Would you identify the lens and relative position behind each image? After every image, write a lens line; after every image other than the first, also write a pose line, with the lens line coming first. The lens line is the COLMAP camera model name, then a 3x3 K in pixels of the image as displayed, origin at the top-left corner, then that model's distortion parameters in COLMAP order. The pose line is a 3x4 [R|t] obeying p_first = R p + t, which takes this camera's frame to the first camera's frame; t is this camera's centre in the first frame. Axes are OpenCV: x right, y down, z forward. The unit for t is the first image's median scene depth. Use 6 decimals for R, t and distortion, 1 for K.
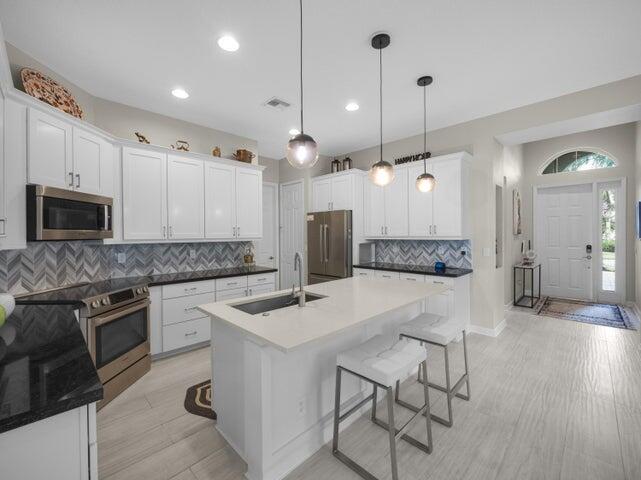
lens RADIAL K [[273.9, 0, 318.8], [0, 273.9, 236.1], [0, 0, 1]] dist [-0.004239, 0.000941]
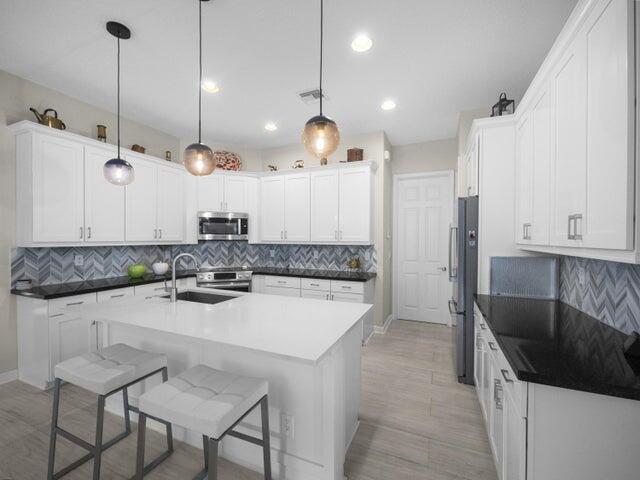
lens RADIAL K [[273.5, 0, 314.1], [0, 273.5, 242.7], [0, 0, 1]] dist [-0.004239, 0.000941]
pose [[0.367213, 0.022709, -0.929860, 0.661588], [-0.011004, 0.999738, 0.020070, -0.008476], [0.930072, 0.002862, 0.367366, 0.622788]]
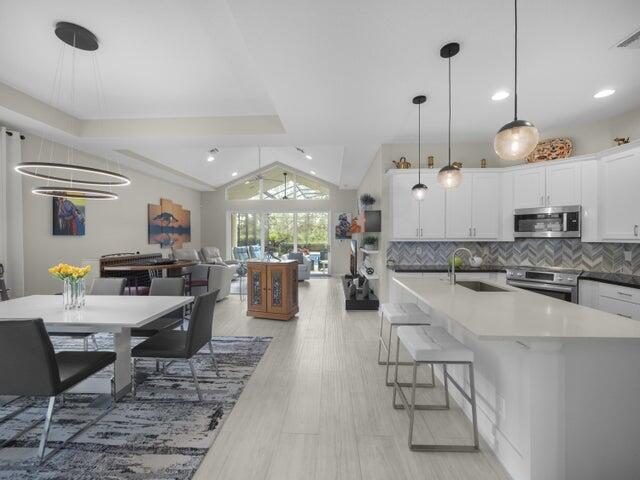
lens RADIAL K [[273.5, 0, 323.9], [0, 273.5, 238.1], [0, 0, 1]] dist [-0.004239, 0.000941]
pose [[-0.729952, 0.014097, -0.683353, 0.804102], [0.003764, 0.999855, 0.016605, -0.011213], [0.683488, 0.009548, -0.729900, 0.894715]]
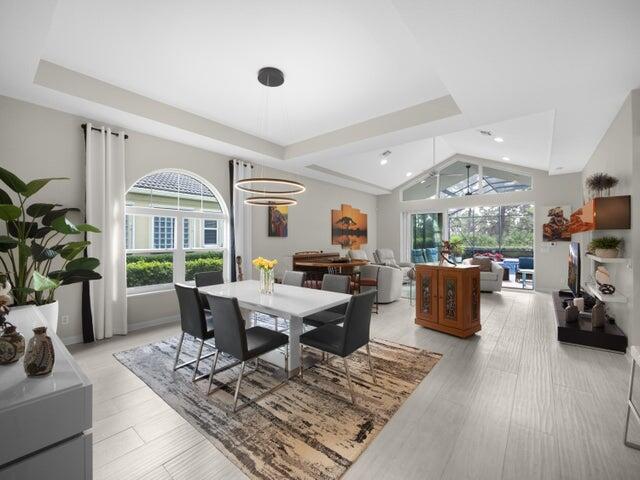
lens RADIAL K [[273.5, 0, 321.0], [0, 273.5, 237.1], [0, 0, 1]] dist [-0.004239, 0.000941]
pose [[-0.994616, 0.008790, -0.103256, 0.700791], [0.009187, 0.999952, -0.003371, 0.005272], [0.103222, -0.004301, -0.994649, 0.832938]]
